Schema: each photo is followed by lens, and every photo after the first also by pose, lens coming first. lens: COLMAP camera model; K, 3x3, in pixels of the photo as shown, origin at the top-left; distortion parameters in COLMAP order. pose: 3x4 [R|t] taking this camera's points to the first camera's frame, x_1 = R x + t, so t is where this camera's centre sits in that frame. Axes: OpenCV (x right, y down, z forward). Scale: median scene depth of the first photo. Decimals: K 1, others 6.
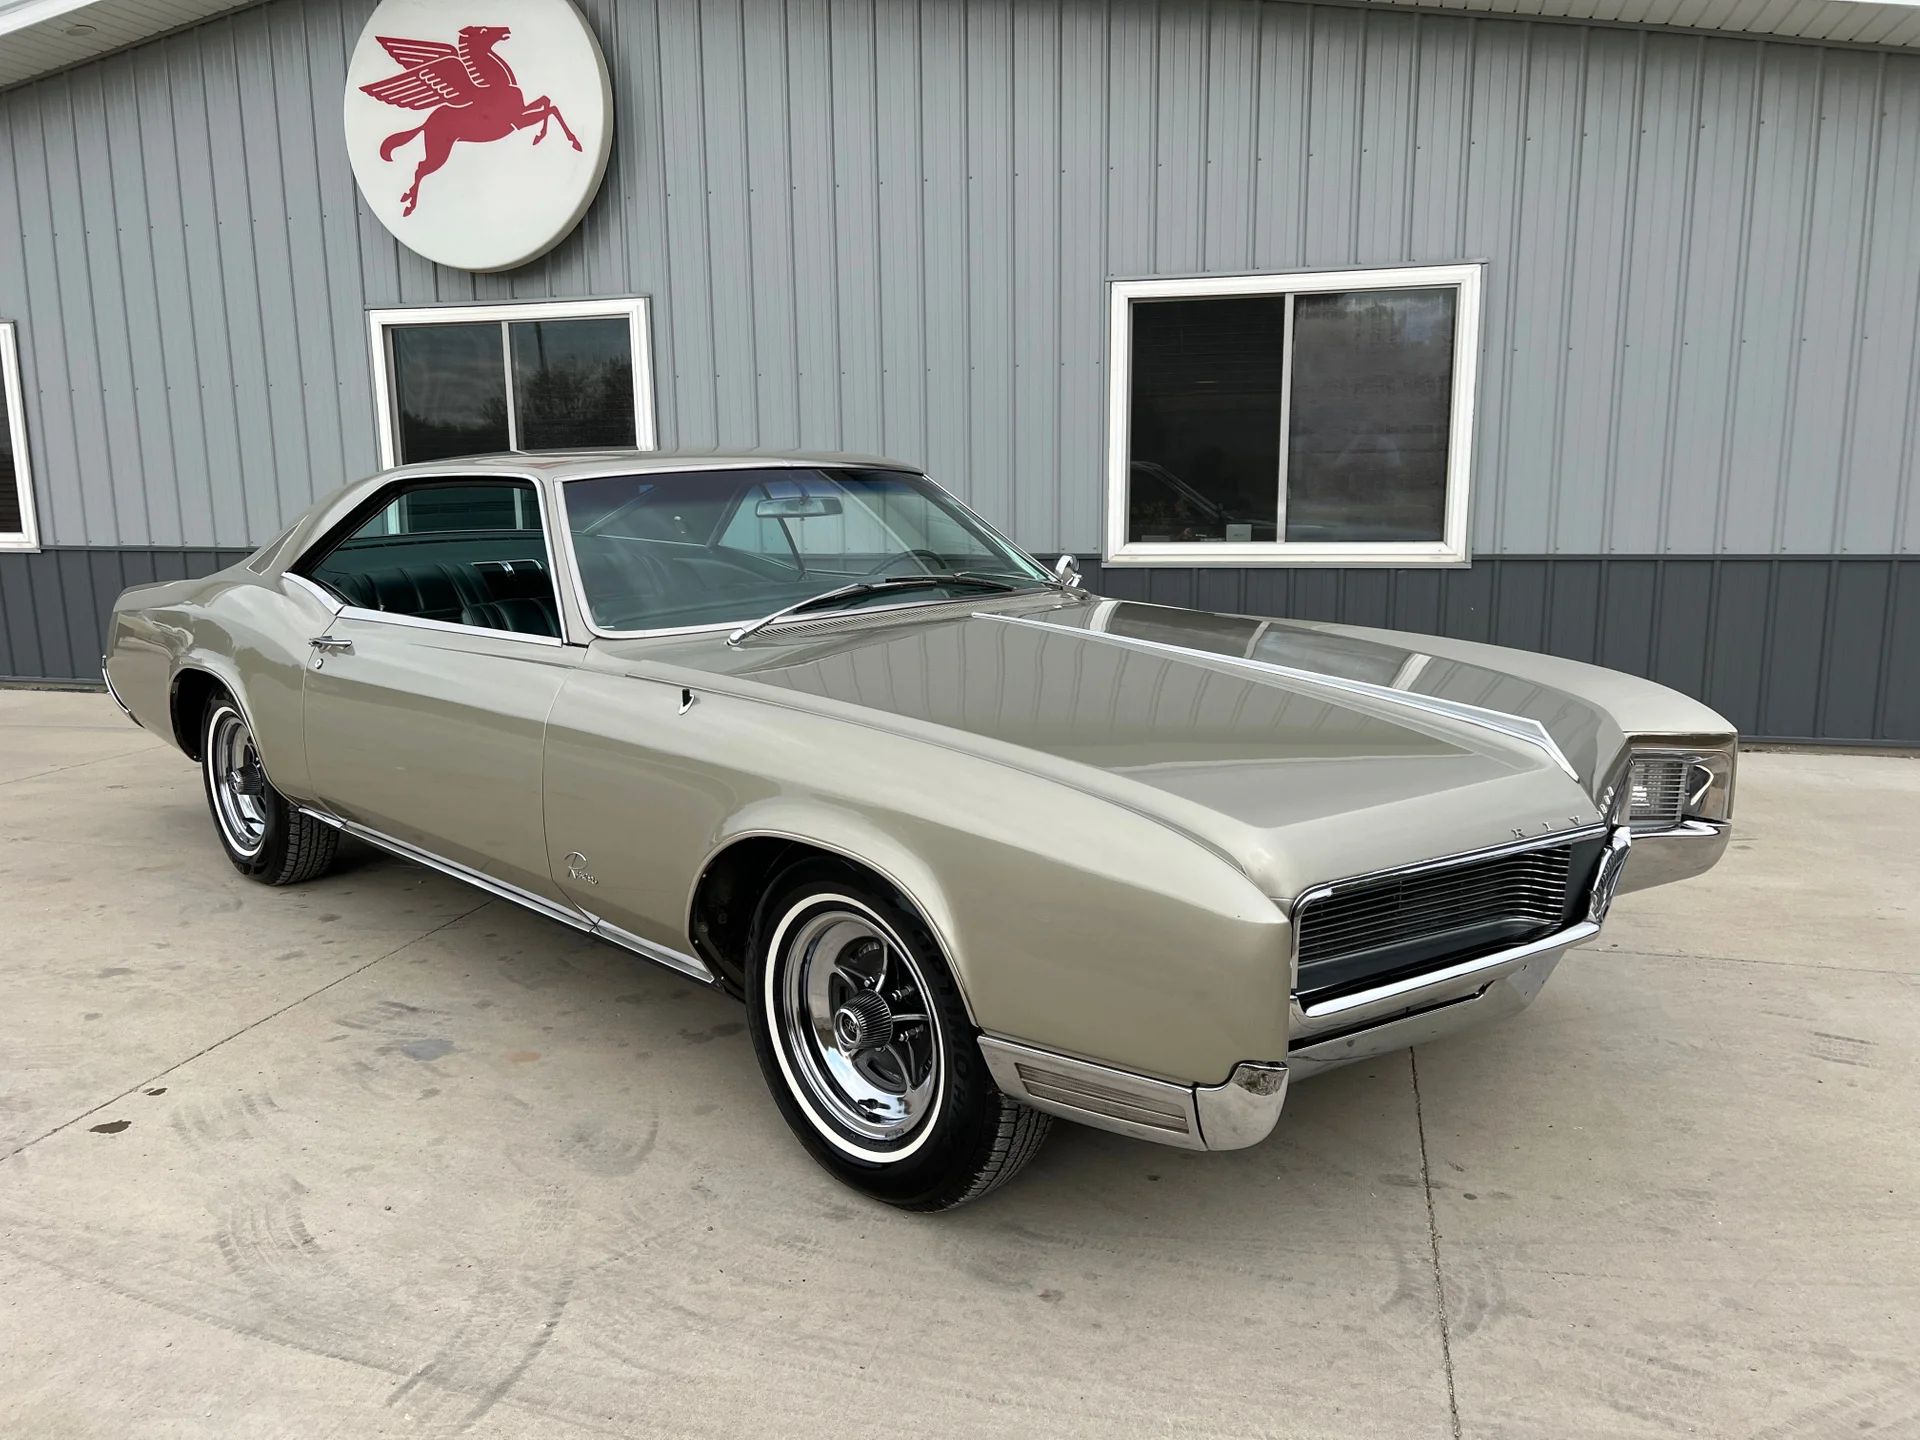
lens RADIAL K [[1449.9, 0, 960.0], [0, 1449.9, 720.0], [0, 0, 1]] dist [0.022534, -0.005431]
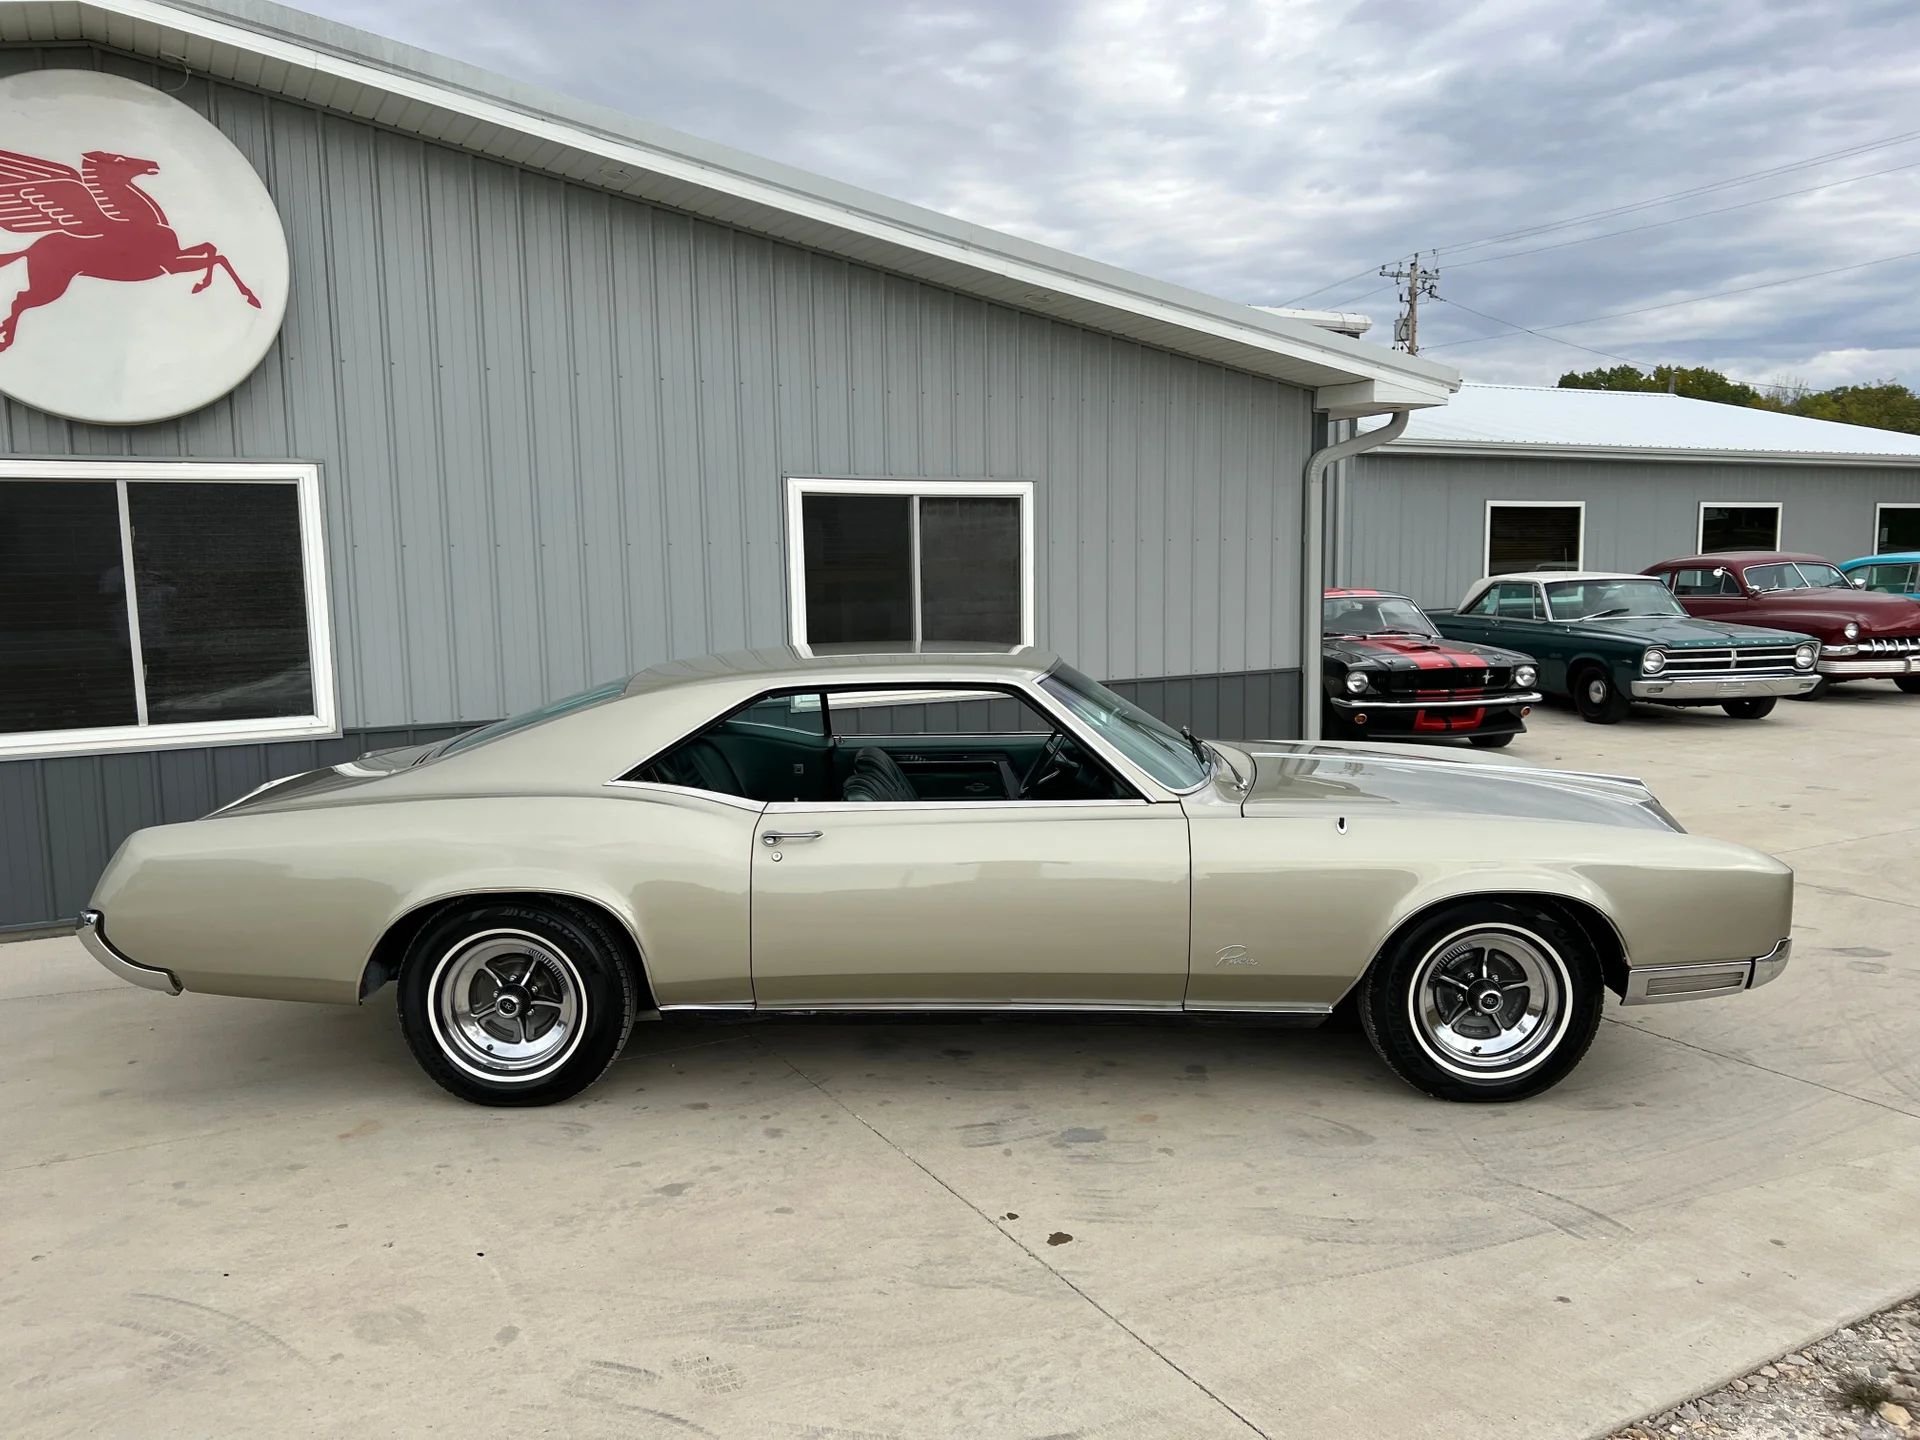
lens RADIAL K [[1427.6, 0, 960.0], [0, 1427.6, 720.0], [0, 0, 1]] dist [0.080119, -0.100166]
pose [[0.721349, -0.076007, 0.688389, -0.643732], [0.125400, 0.991865, -0.021889, -0.060387], [-0.681125, 0.102113, 0.725012, 0.063055]]
